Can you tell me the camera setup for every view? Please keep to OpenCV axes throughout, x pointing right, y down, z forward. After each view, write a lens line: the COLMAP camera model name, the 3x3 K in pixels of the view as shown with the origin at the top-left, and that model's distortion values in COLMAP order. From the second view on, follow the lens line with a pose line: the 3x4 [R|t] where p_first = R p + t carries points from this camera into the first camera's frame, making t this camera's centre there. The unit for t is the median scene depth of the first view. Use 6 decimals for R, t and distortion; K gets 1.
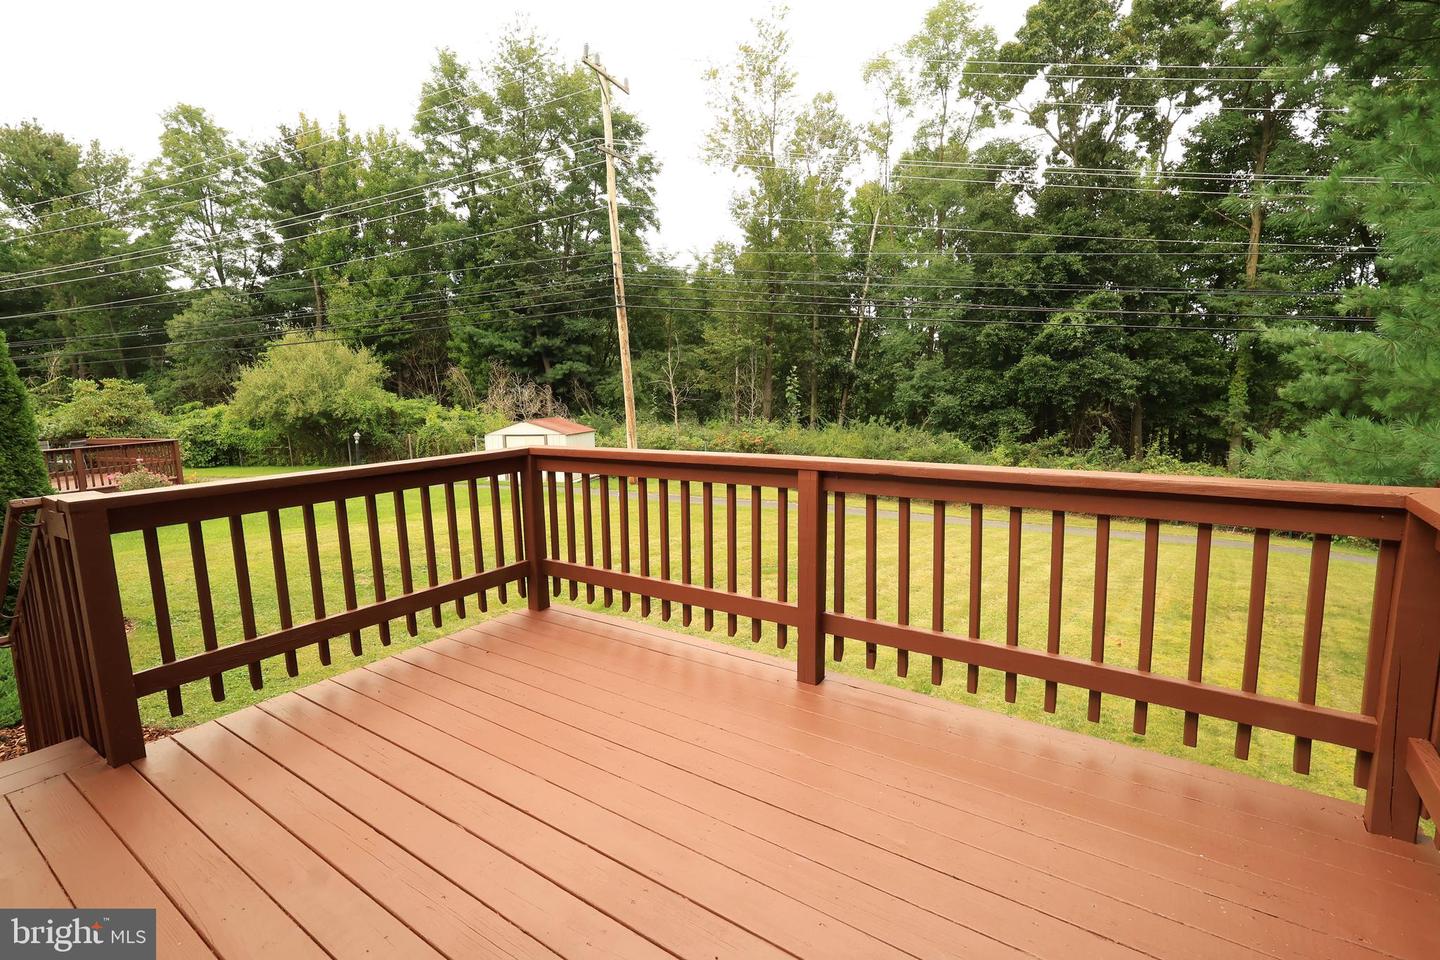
lens RADIAL K [[681.6, 0, 713.1], [0, 681.6, 476.7], [0, 0, 1]] dist [0.014183, -0.003905]
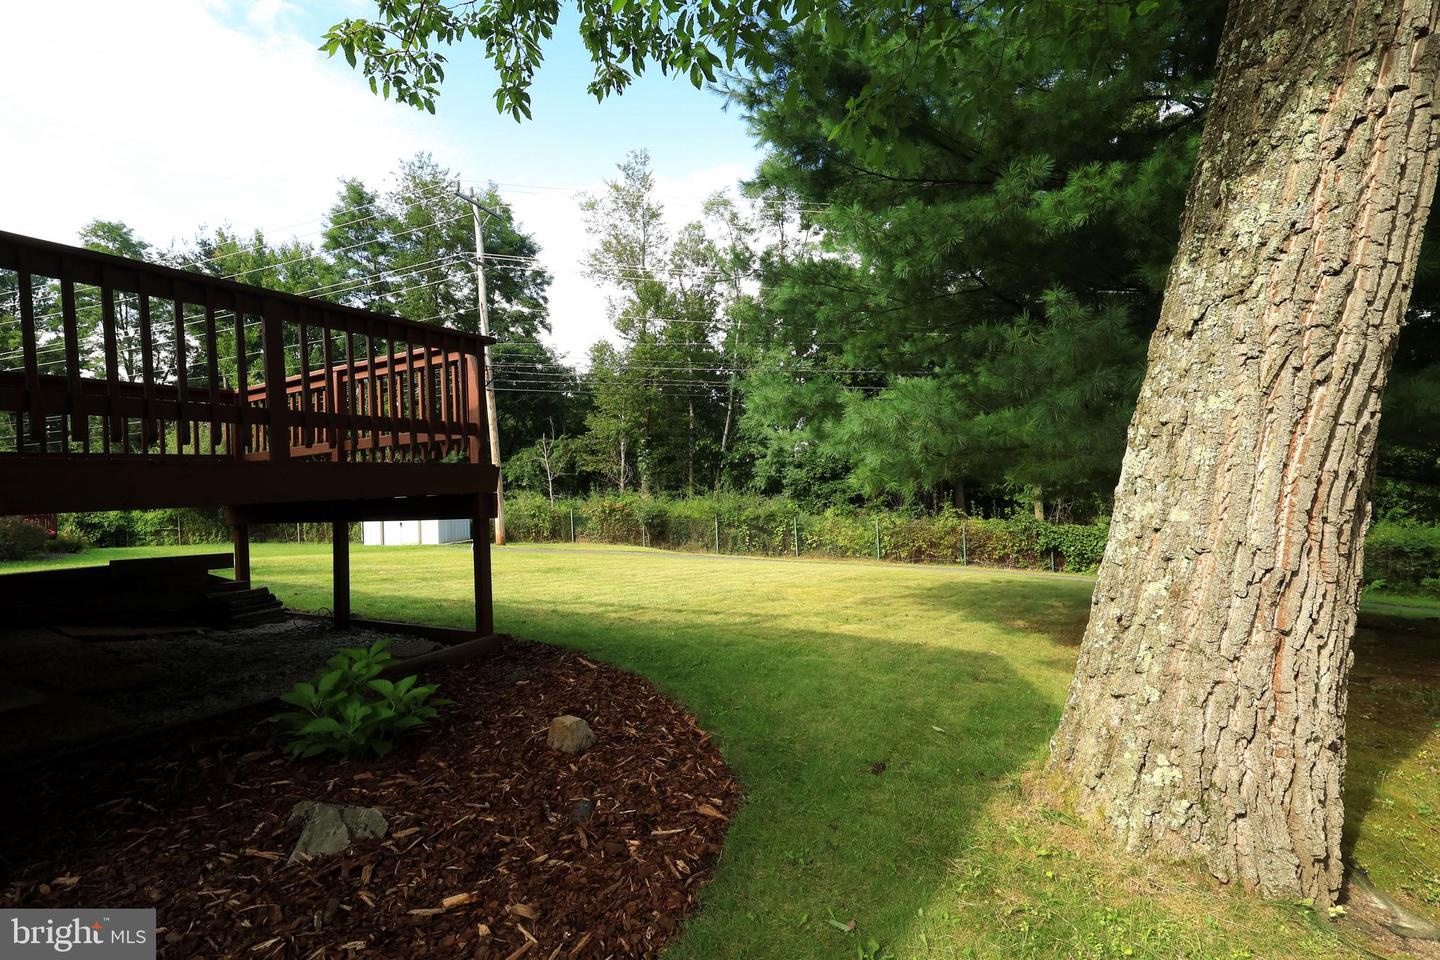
lens RADIAL K [[681.6, 0, 723.0], [0, 681.6, 478.9], [0, 0, 1]] dist [0.014183, -0.003905]
pose [[0.995819, -0.015360, 0.090050, 0.105372], [0.028853, 0.988187, -0.150512, 0.059450], [-0.086674, 0.152481, 0.984498, -0.104798]]
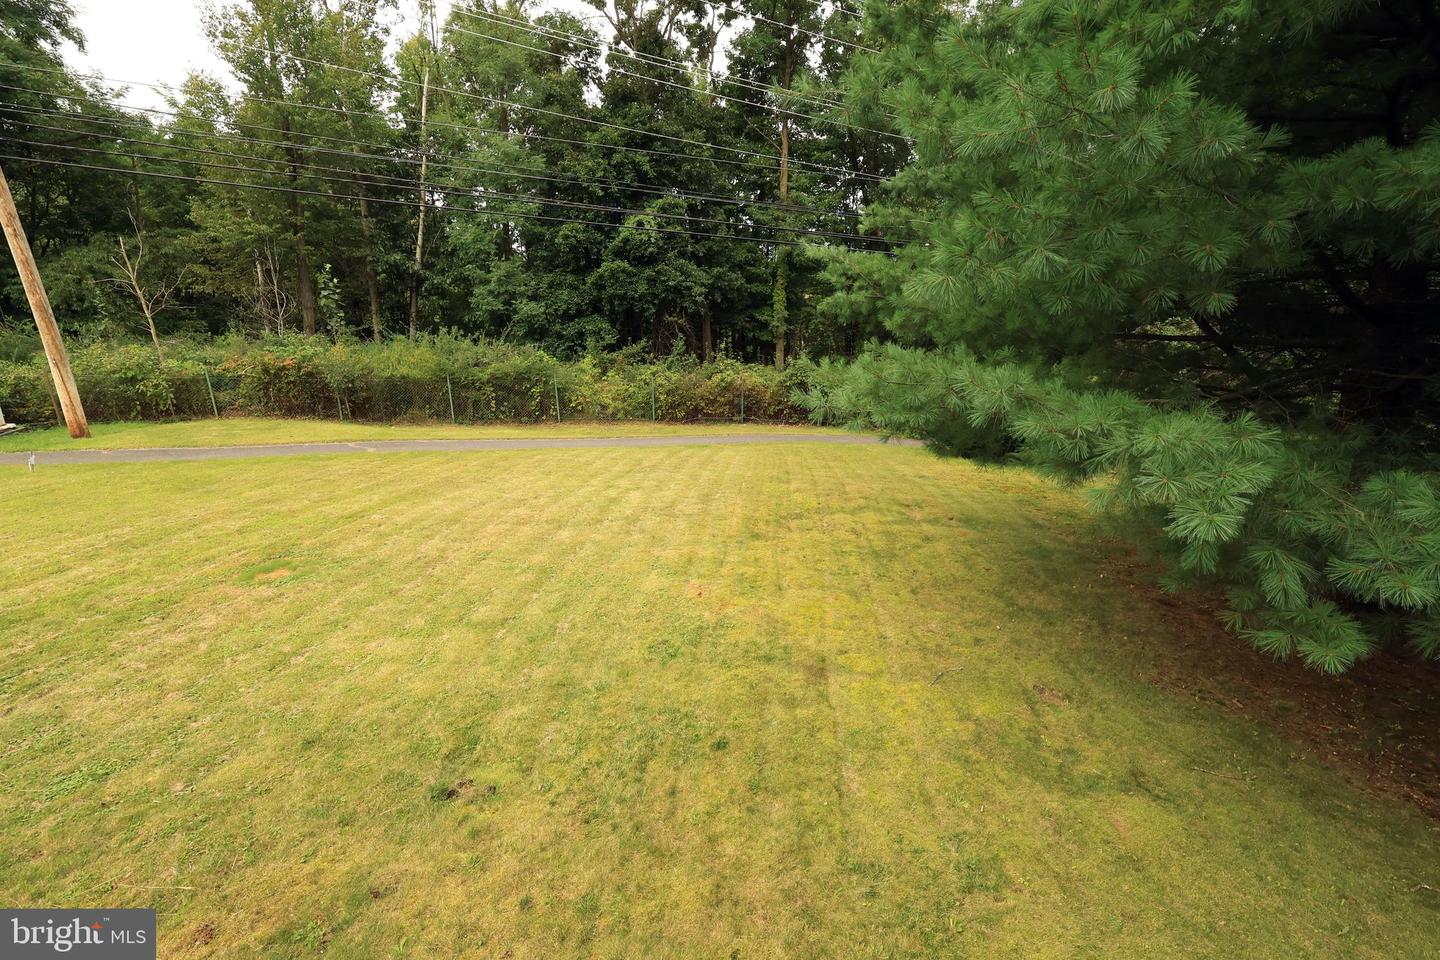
lens RADIAL K [[681.6, 0, 711.5], [0, 681.6, 480.0], [0, 0, 1]] dist [0.014183, -0.003905]
pose [[0.848445, -0.134663, 0.511866, 0.042881], [0.061039, 0.985534, 0.158102, -0.011825], [-0.525752, -0.102897, 0.844391, 0.063973]]
